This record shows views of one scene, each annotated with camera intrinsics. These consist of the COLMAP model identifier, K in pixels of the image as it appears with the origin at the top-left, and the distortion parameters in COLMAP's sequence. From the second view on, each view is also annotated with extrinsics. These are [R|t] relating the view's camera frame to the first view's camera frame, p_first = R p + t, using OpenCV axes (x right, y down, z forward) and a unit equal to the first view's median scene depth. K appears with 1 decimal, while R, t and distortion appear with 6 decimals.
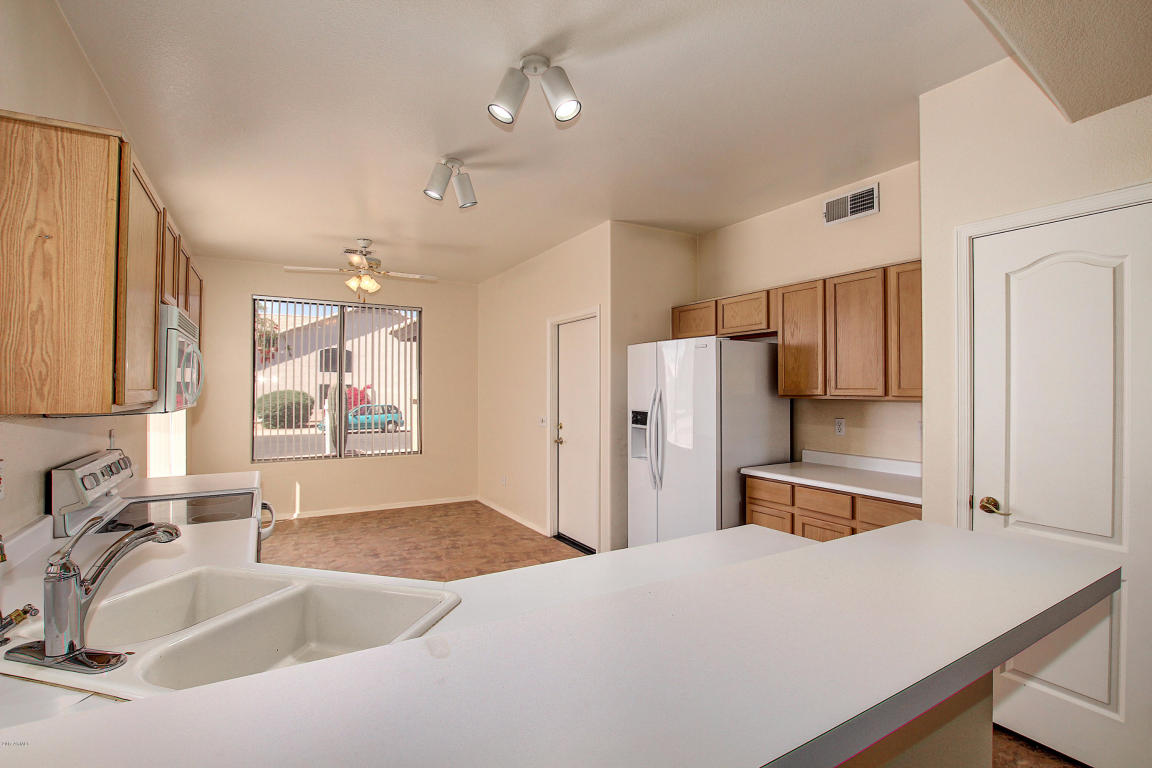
lens RADIAL K [[545.5, 0, 581.2], [0, 545.5, 383.3], [0, 0, 1]] dist [-0.049393, -0.000141]
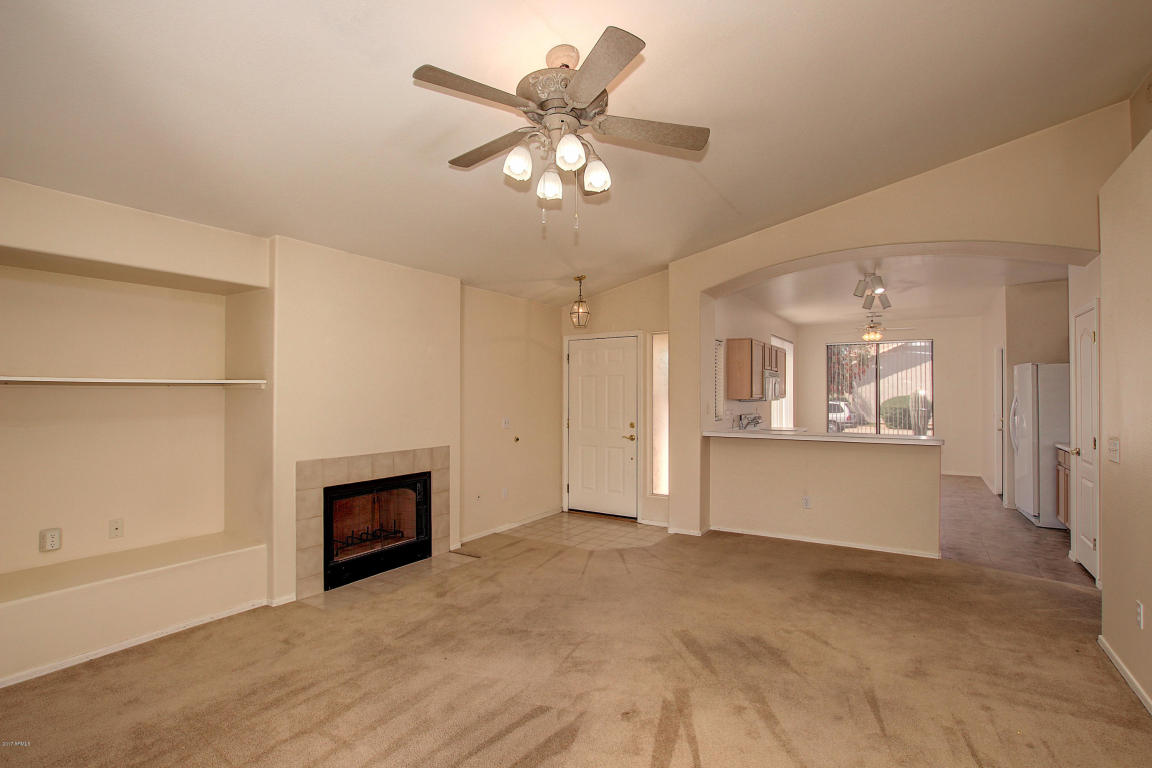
lens RADIAL K [[537.1, 0, 581.9], [0, 537.1, 387.2], [0, 0, 1]] dist [-0.026141, 0.001000]
pose [[0.457454, -0.012009, -0.889152, 0.784017], [0.008107, 0.999924, -0.009335, -0.004046], [0.889197, -0.002938, 0.457516, -0.735204]]
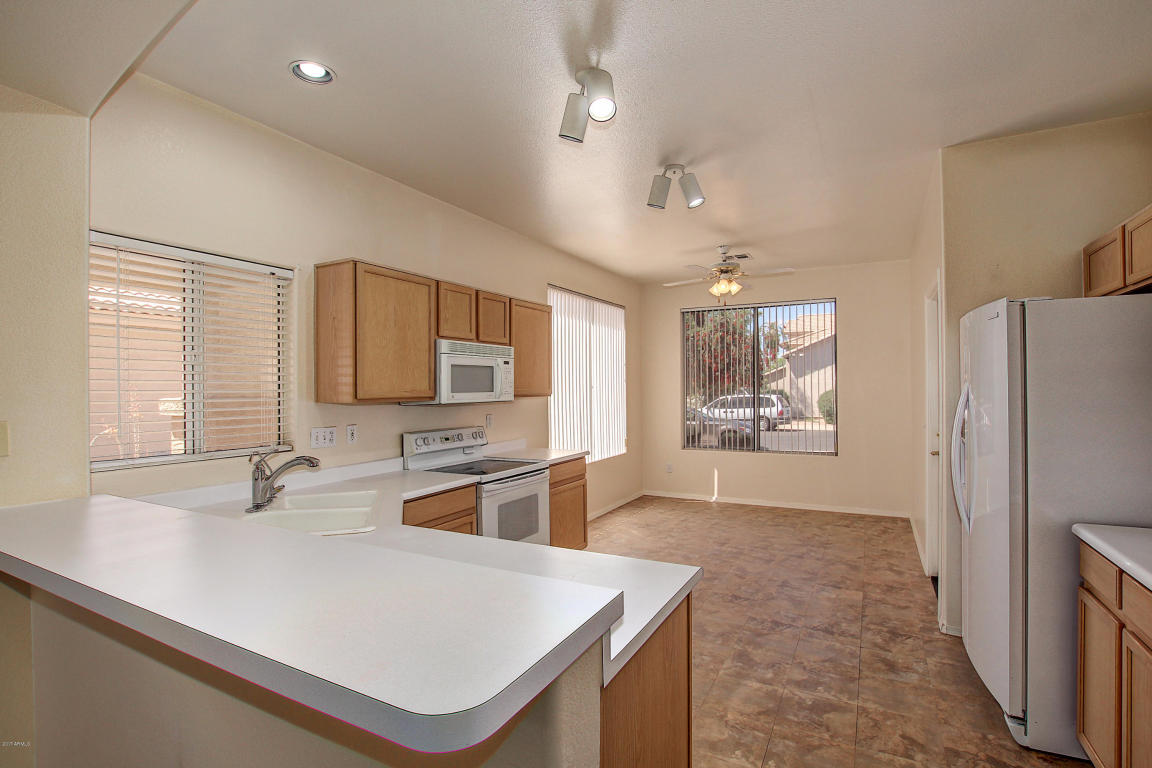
lens RADIAL K [[544.0, 0, 576.0], [0, 544.0, 384.0], [0, 0, 1]] dist [-0.028471, 0.000220]
pose [[0.513560, -0.011716, -0.857973, 0.375496], [0.018146, 0.999831, -0.002792, 0.002254], [0.857862, -0.014135, 0.513686, 0.202765]]
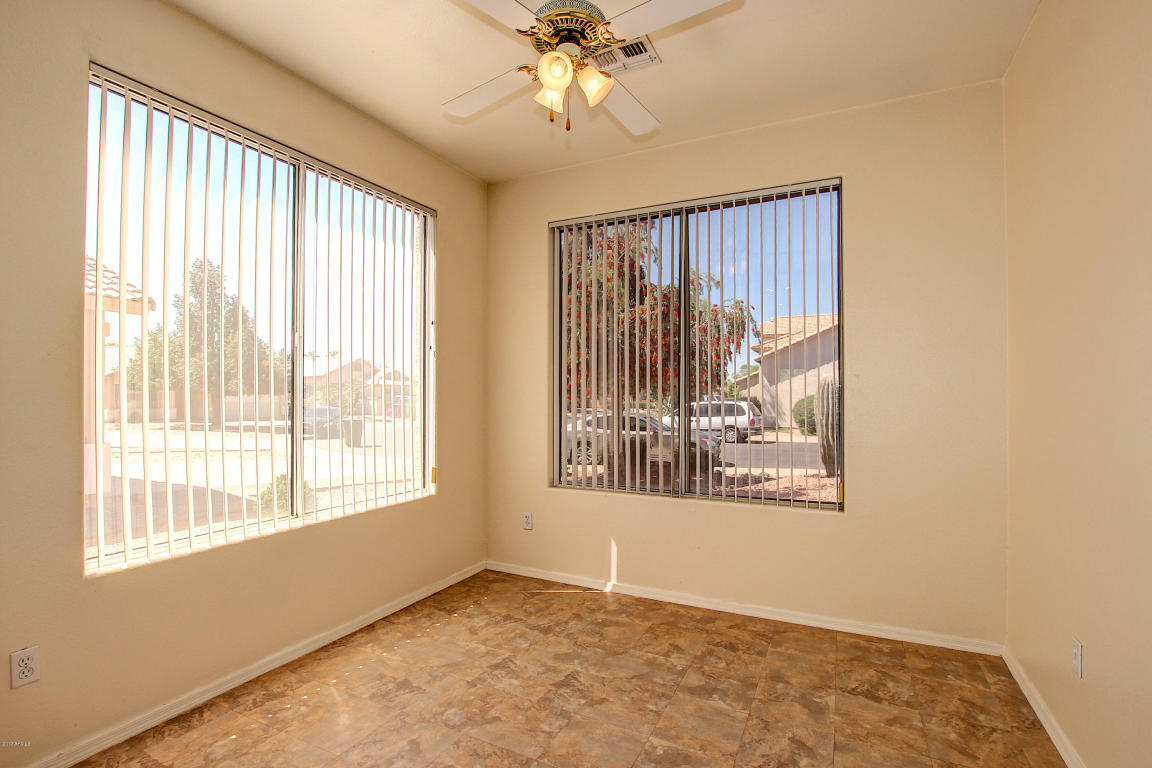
lens RADIAL K [[537.1, 0, 581.9], [0, 537.1, 387.2], [0, 0, 1]] dist [-0.026141, 0.001000]
pose [[0.554201, -0.012111, -0.832295, -0.066766], [0.005248, 0.999925, -0.011056, 0.044509], [0.832366, 0.001759, 0.554223, 0.808209]]
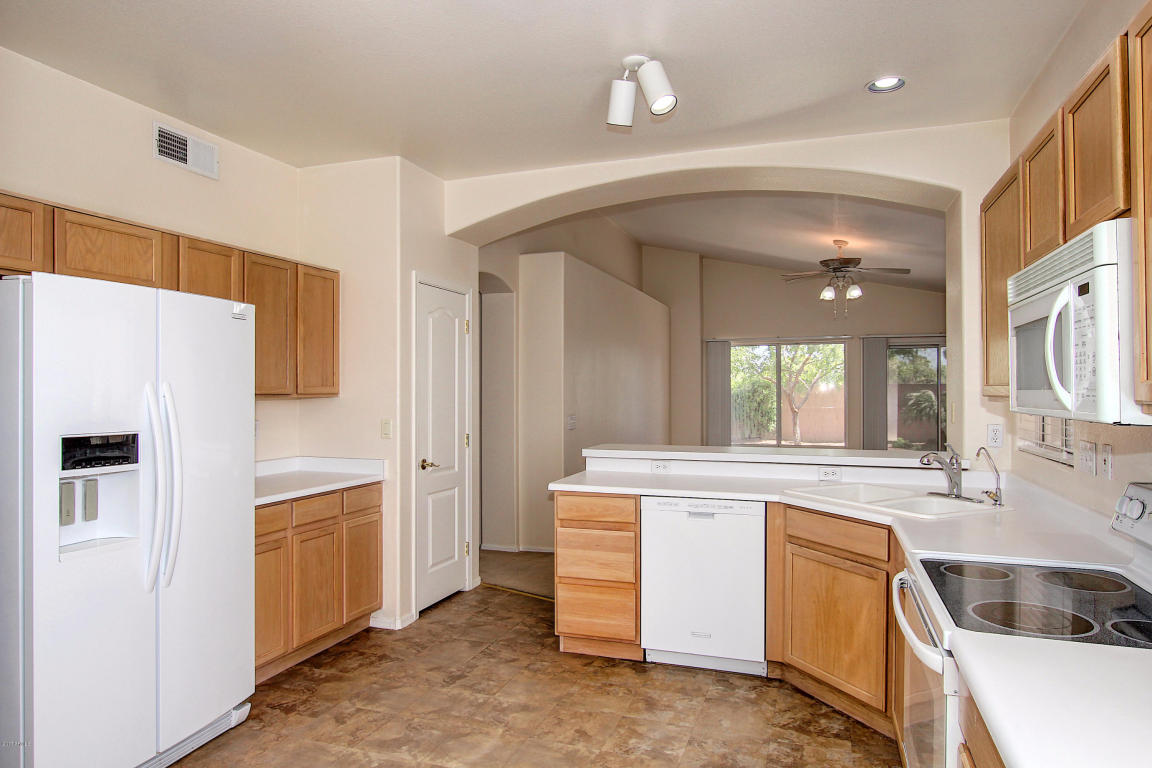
lens RADIAL K [[694.7, 0, 576.0], [0, 694.7, 384.0], [0, 0, 1]] dist [-0.022376, 0.002222]
pose [[-0.641217, 0.009996, 0.767295, -0.450700], [-0.002760, 0.999879, -0.015333, 0.012134], [-0.767355, -0.011950, -0.641111, 0.882902]]
